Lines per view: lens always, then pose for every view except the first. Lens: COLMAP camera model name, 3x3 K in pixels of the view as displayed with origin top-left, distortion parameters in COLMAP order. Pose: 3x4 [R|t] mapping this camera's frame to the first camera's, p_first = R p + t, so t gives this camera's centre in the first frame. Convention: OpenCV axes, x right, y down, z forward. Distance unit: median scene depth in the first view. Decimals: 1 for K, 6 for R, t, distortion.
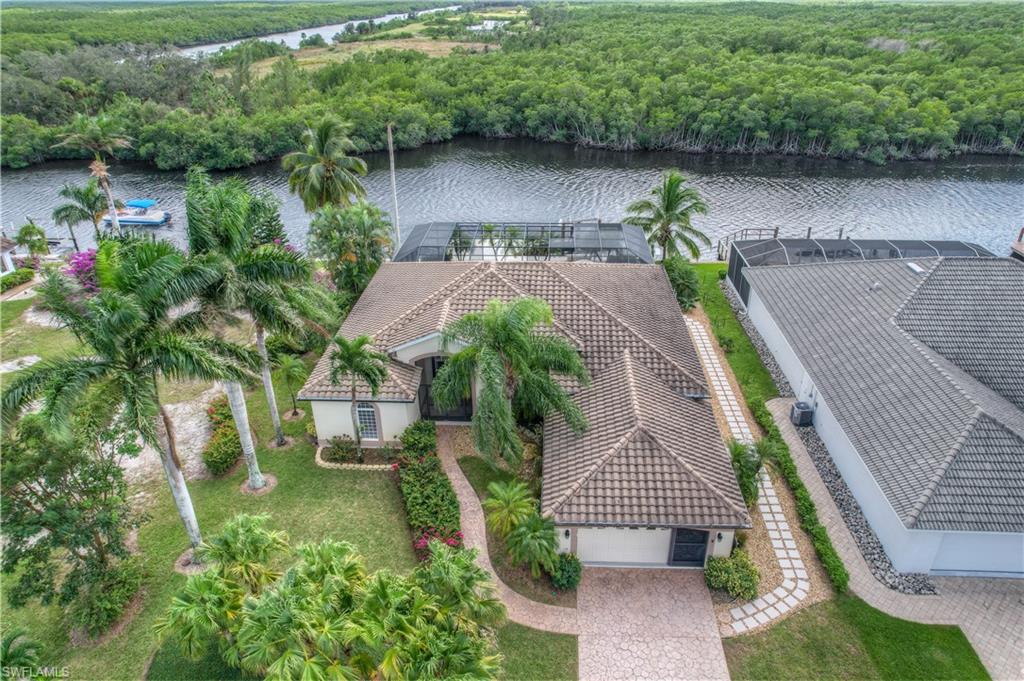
lens RADIAL K [[662.6, 0, 512.0], [0, 662.6, 340.5], [0, 0, 1]] dist [-0.073445, 0.000850]
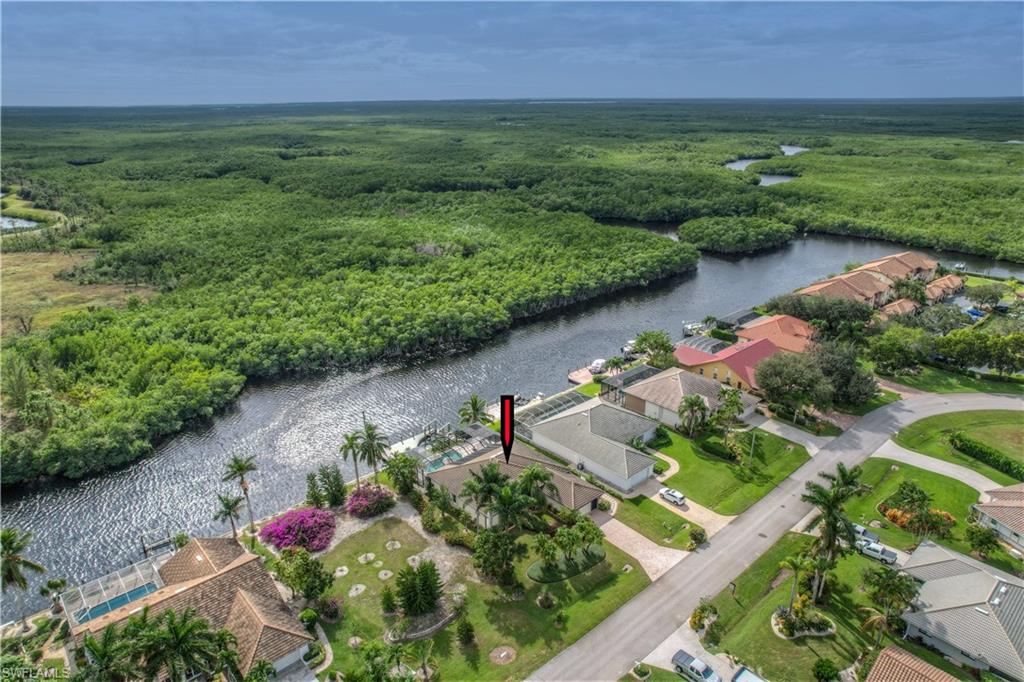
lens RADIAL K [[652.1, 0, 514.9], [0, 652.1, 342.2], [0, 0, 1]] dist [-0.072470, 0.062161]
pose [[0.698621, -0.243884, 0.672644, -1.183001], [0.332186, 0.943209, -0.003030, -0.370272], [-0.633705, 0.225559, 0.739960, -0.905086]]
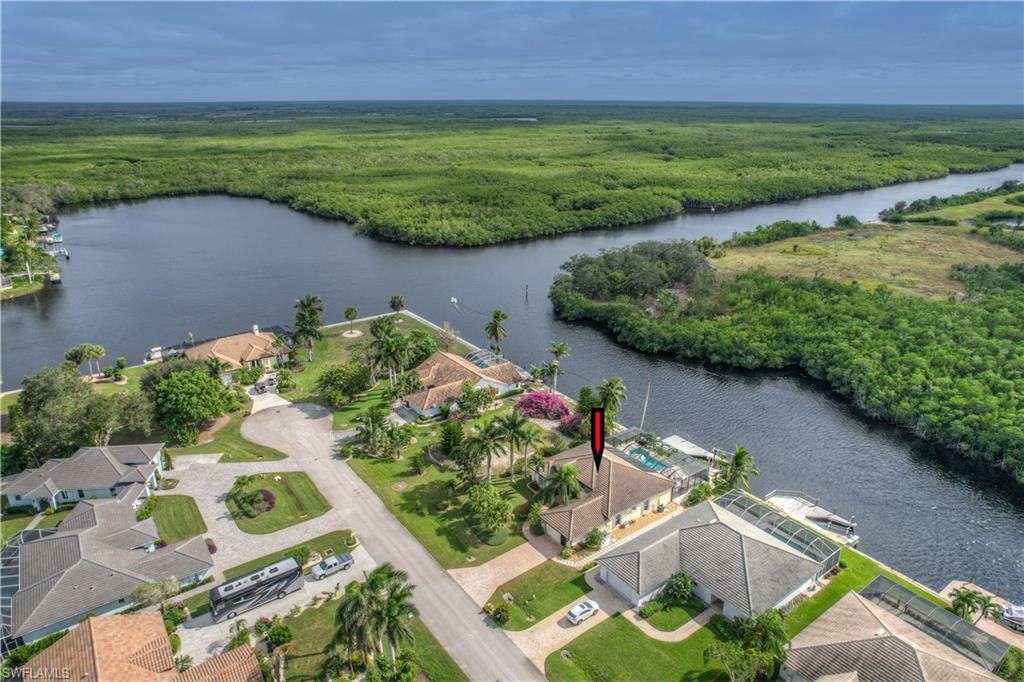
lens RADIAL K [[652.1, 0, 514.9], [0, 652.1, 342.2], [0, 0, 1]] dist [-0.072470, 0.062161]
pose [[0.640455, 0.288386, -0.711794, 1.105047], [-0.371558, 0.927484, 0.041455, -0.372809], [0.672133, 0.237923, 0.701163, -0.979021]]
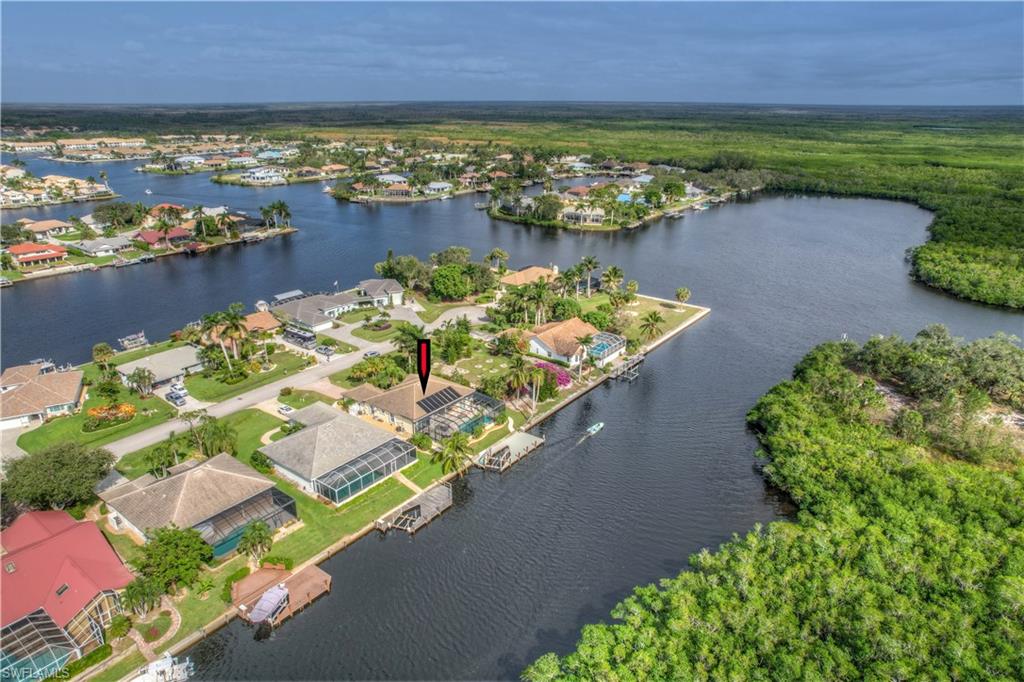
lens RADIAL K [[652.1, 0, 514.9], [0, 652.1, 342.2], [0, 0, 1]] dist [-0.072470, 0.062161]
pose [[-0.557956, 0.306872, -0.771048, 1.673875], [-0.384291, 0.727953, 0.567807, -1.743166], [0.735530, 0.613118, -0.288238, 1.526145]]
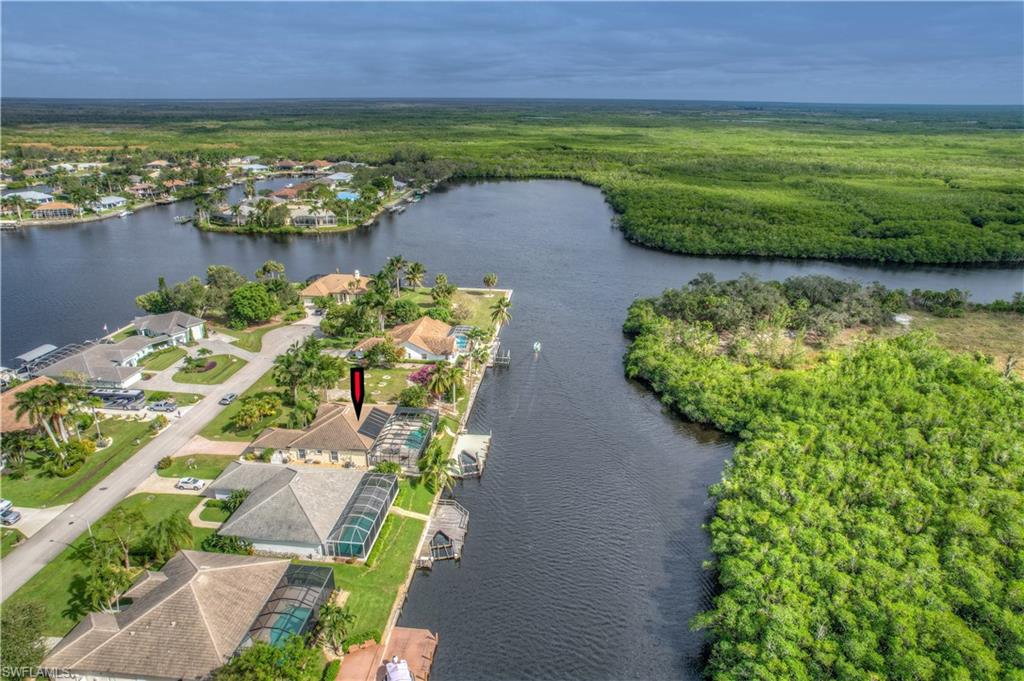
lens RADIAL K [[652.1, 0, 514.9], [0, 652.1, 341.7], [0, 0, 1]] dist [-0.072470, 0.062161]
pose [[-0.038398, 0.370763, -0.927933, 1.973089], [-0.474941, 0.810253, 0.343396, -1.317091], [0.879179, 0.453899, 0.144979, 0.716505]]
